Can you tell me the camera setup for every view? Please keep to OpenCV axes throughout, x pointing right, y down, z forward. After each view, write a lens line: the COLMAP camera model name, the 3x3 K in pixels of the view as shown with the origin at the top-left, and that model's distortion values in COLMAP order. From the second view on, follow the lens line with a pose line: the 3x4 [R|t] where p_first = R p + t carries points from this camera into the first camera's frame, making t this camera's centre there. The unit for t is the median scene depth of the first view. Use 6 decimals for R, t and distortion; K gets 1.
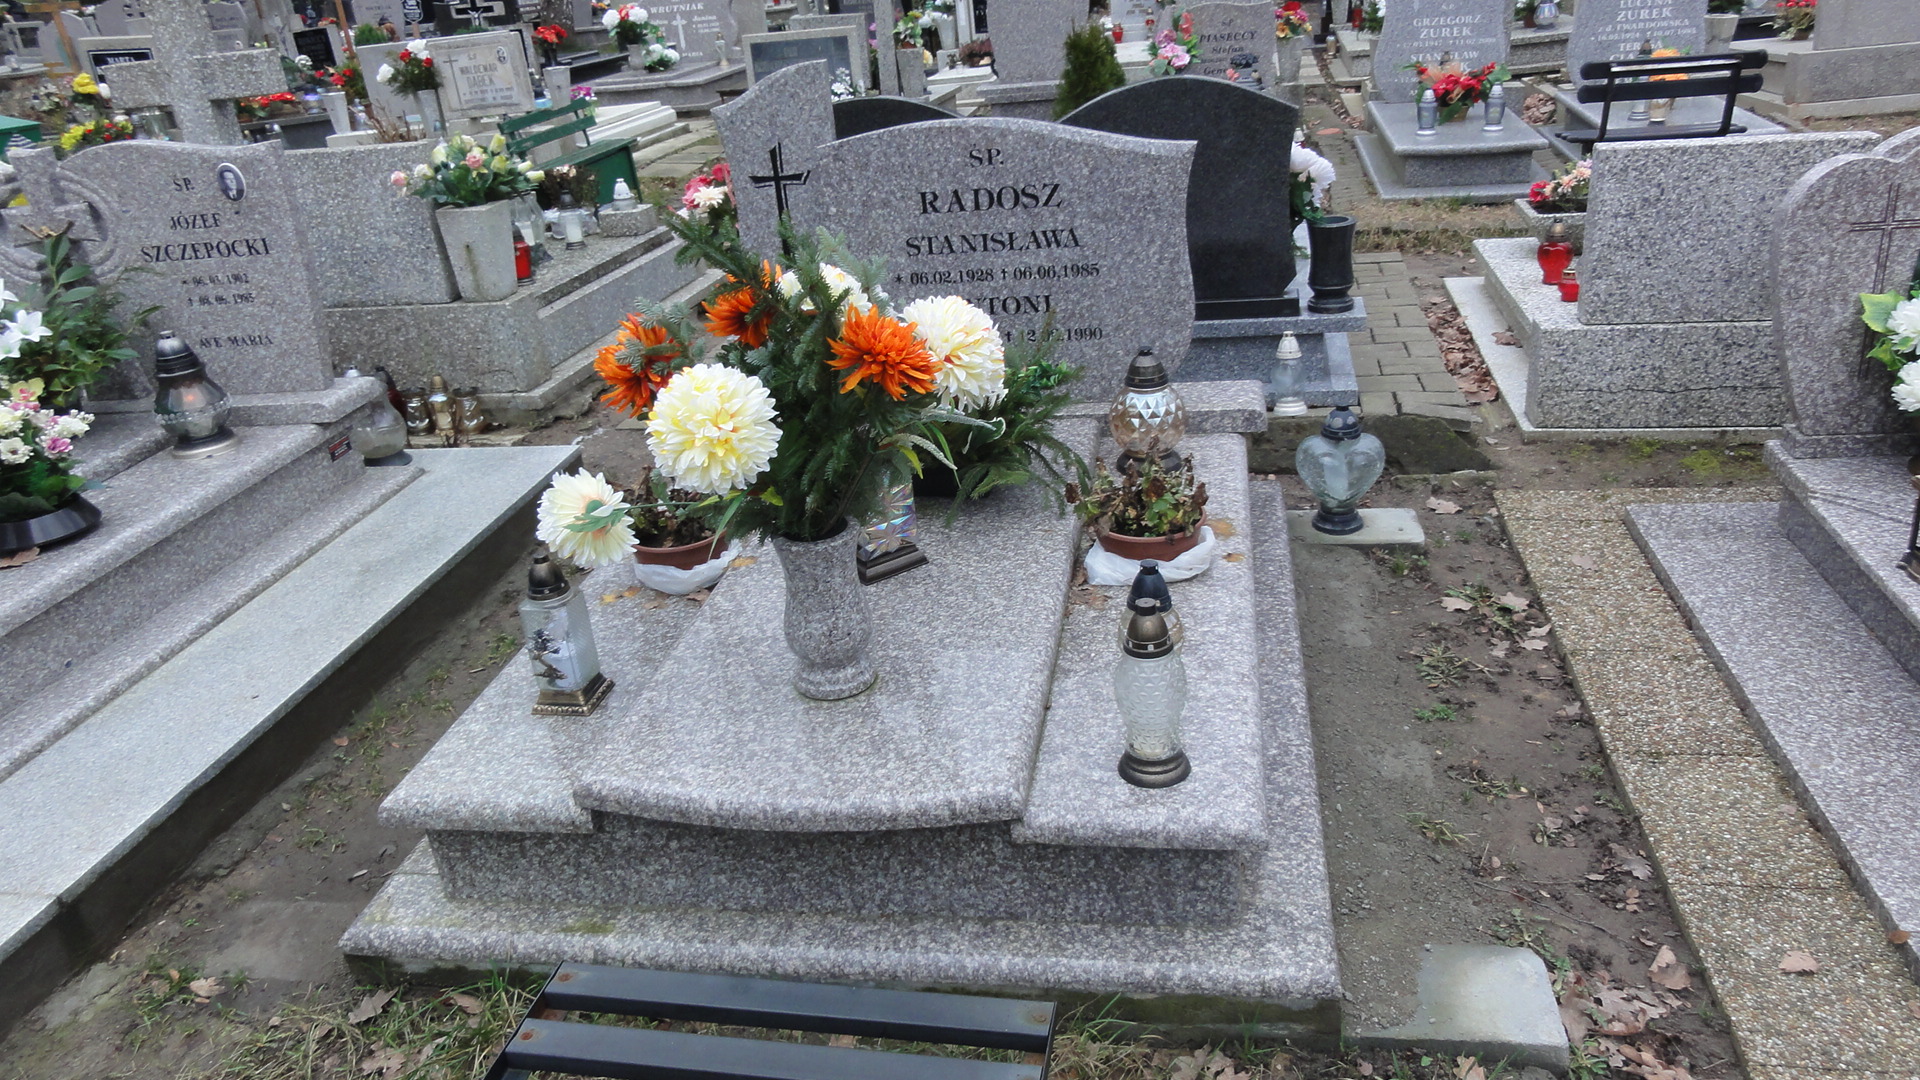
lens RADIAL K [[1435.0, 0, 962.4], [0, 1435.0, 546.3], [0, 0, 1]] dist [-0.004361, 0.011048]
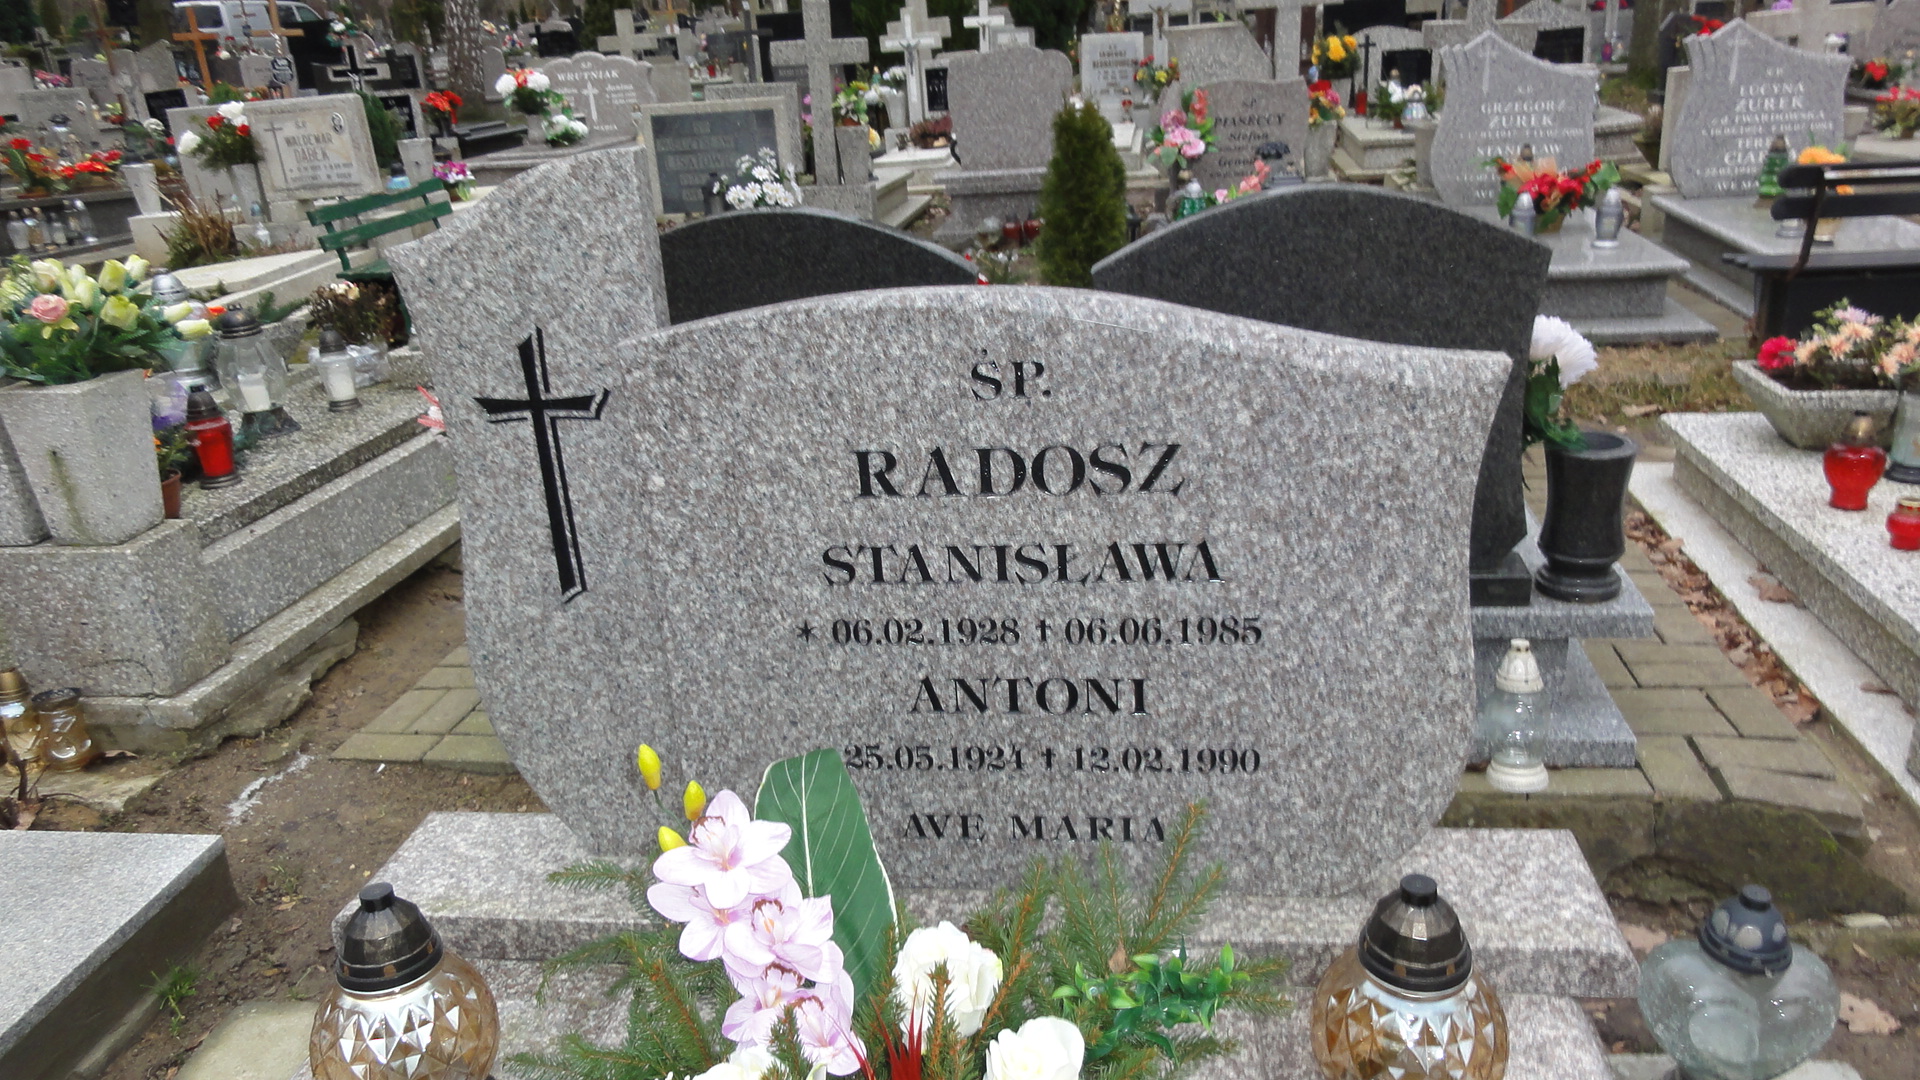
lens RADIAL K [[1435.0, 0, 957.8], [0, 1435.0, 534.0], [0, 0, 1]] dist [-0.004361, 0.011048]
pose [[0.999220, 0.010764, 0.038003, -0.010448], [-0.008535, 0.998260, -0.058344, -0.140580], [-0.038565, 0.057974, 0.997573, 0.404754]]
